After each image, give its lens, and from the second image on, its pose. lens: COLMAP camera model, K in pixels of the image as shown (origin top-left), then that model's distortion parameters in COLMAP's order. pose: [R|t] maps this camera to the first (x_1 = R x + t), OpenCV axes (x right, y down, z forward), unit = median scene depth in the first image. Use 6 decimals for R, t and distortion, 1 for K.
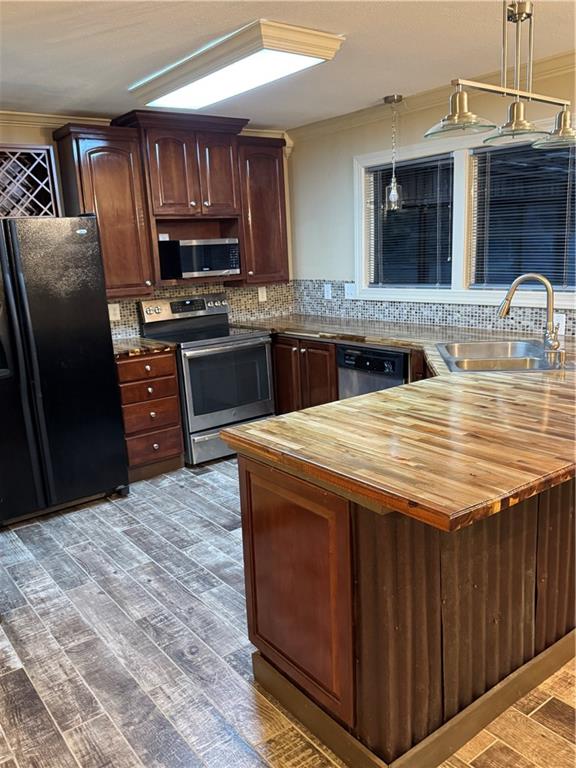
lens RADIAL K [[644.2, 0, 288.0], [0, 644.2, 384.0], [0, 0, 1]] dist [-0.001840, -0.007475]
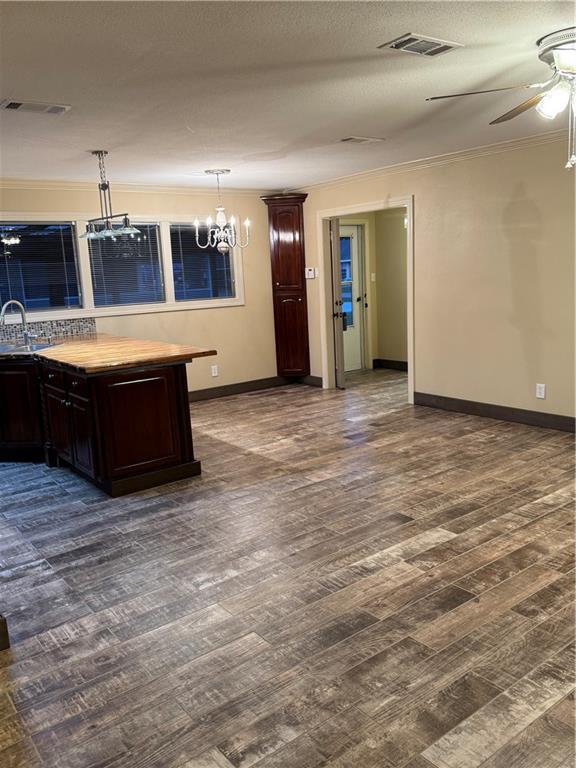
lens RADIAL K [[627.5, 0, 288.0], [0, 627.5, 384.0], [0, 0, 1]] dist [0.123273, -0.238194]
pose [[-0.004574, -0.136440, 0.990638, -1.016181], [0.262826, 0.955656, 0.132835, 0.011691], [-0.964832, 0.260973, 0.031489, 0.188688]]
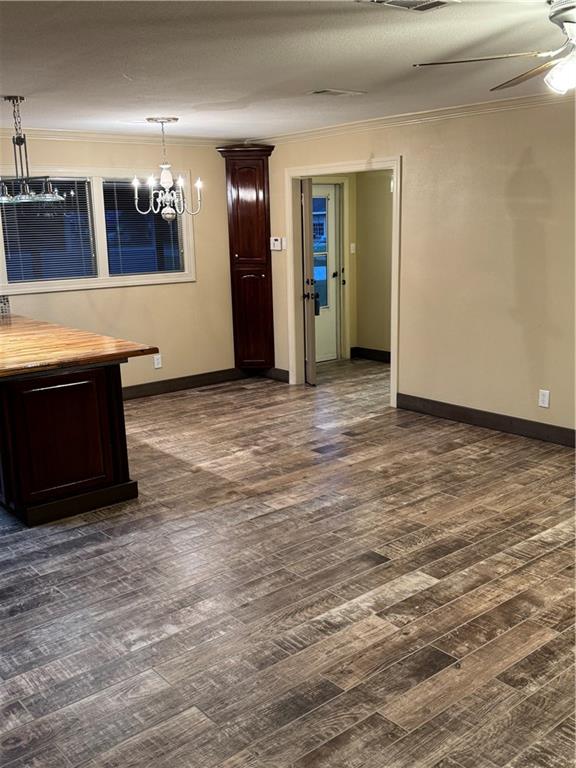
lens RADIAL K [[759.1, 0, 287.0], [0, 759.1, 391.0], [0, 0, 1]] dist [0.149314, -0.295805]
pose [[-0.048973, -0.176764, 0.983034, -1.015932], [0.240522, 0.953165, 0.183376, -0.028597], [-0.969408, 0.245421, -0.004164, 0.169060]]
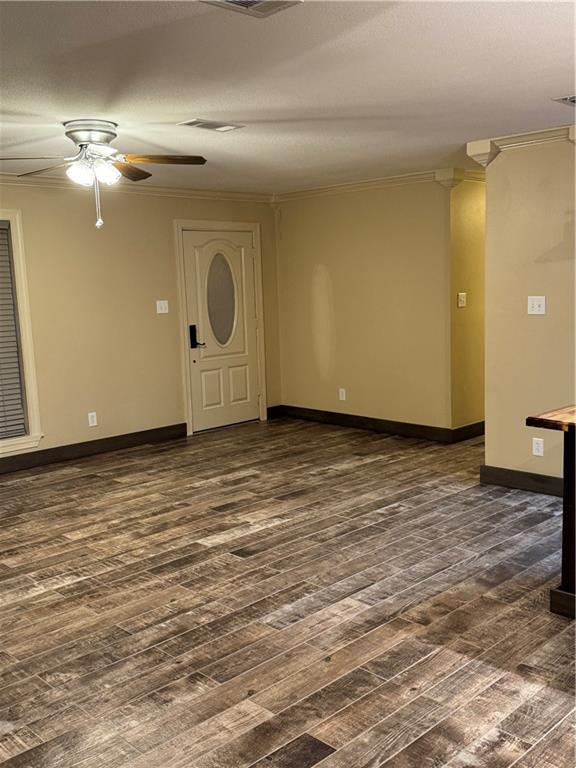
lens RADIAL K [[759.1, 0, 287.0], [0, 759.1, 391.0], [0, 0, 1]] dist [0.149314, -0.295805]
pose [[0.129206, 0.182562, -0.974667, 0.772320], [-0.180528, 0.970811, 0.157908, -0.033466], [0.975046, 0.155552, 0.158393, -0.022151]]
